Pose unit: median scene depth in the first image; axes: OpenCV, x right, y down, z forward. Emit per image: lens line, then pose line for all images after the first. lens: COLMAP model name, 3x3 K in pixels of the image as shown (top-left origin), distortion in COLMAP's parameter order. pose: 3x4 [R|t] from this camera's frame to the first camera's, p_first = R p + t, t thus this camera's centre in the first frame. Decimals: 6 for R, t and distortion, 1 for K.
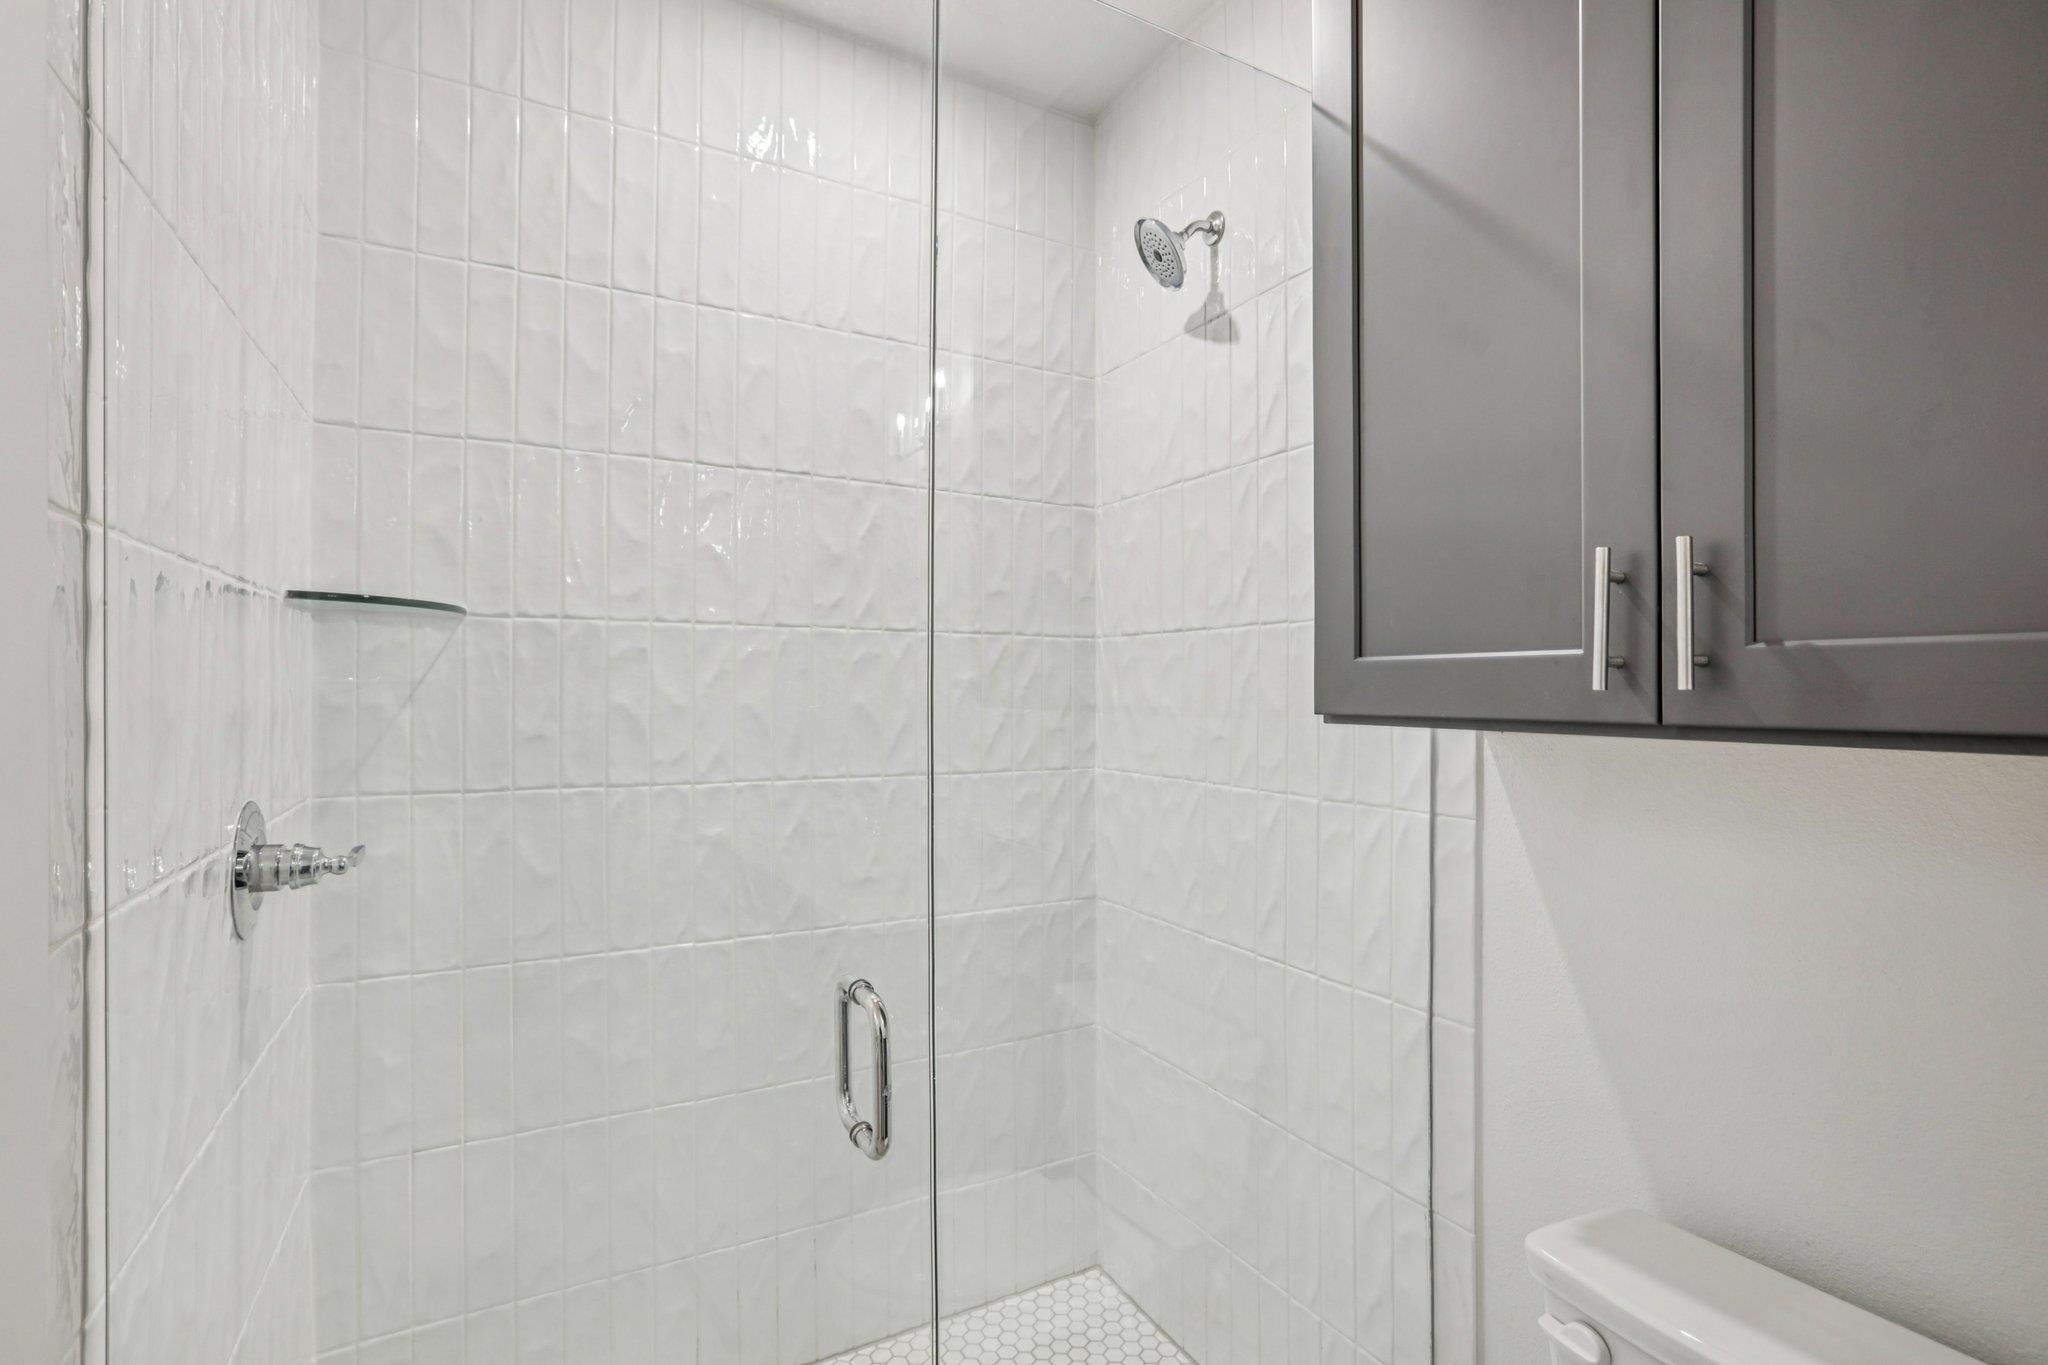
lens RADIAL K [[933.0, 0, 1036.6], [0, 933.0, 681.0], [0, 0, 1]] dist [-0.051302, 0.021277]
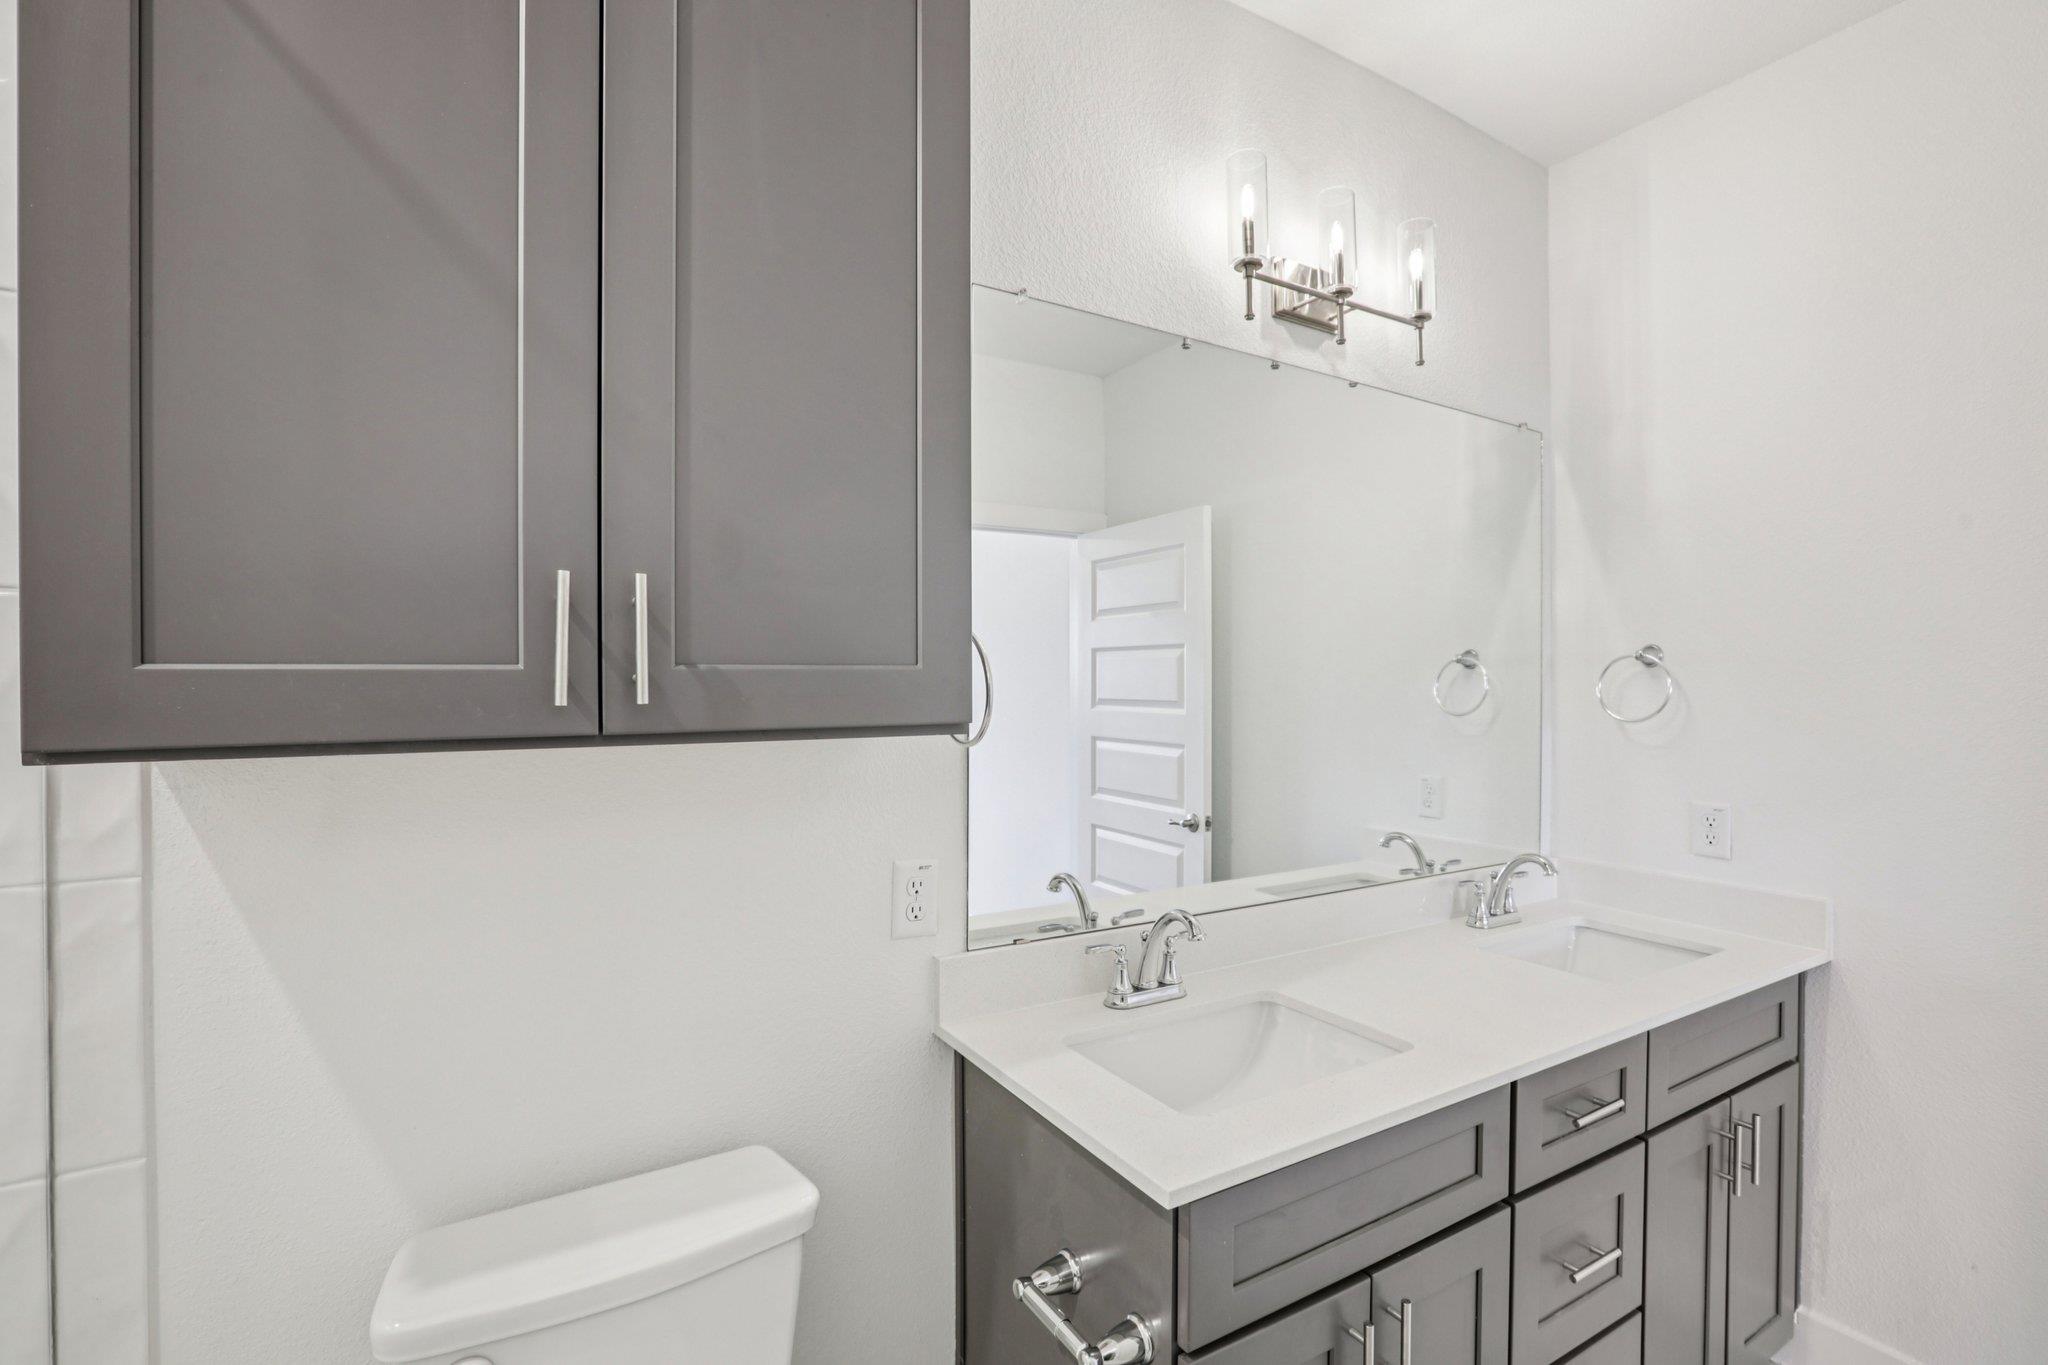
lens RADIAL K [[918.3, 0, 1021.7], [0, 918.3, 664.1], [0, 0, 1]] dist [-0.049341, 0.021281]
pose [[-0.012237, 0.013357, 0.999836, -0.316221], [-0.005879, 0.999893, -0.013430, -0.019482], [-0.999908, -0.006043, -0.012157, 0.359484]]
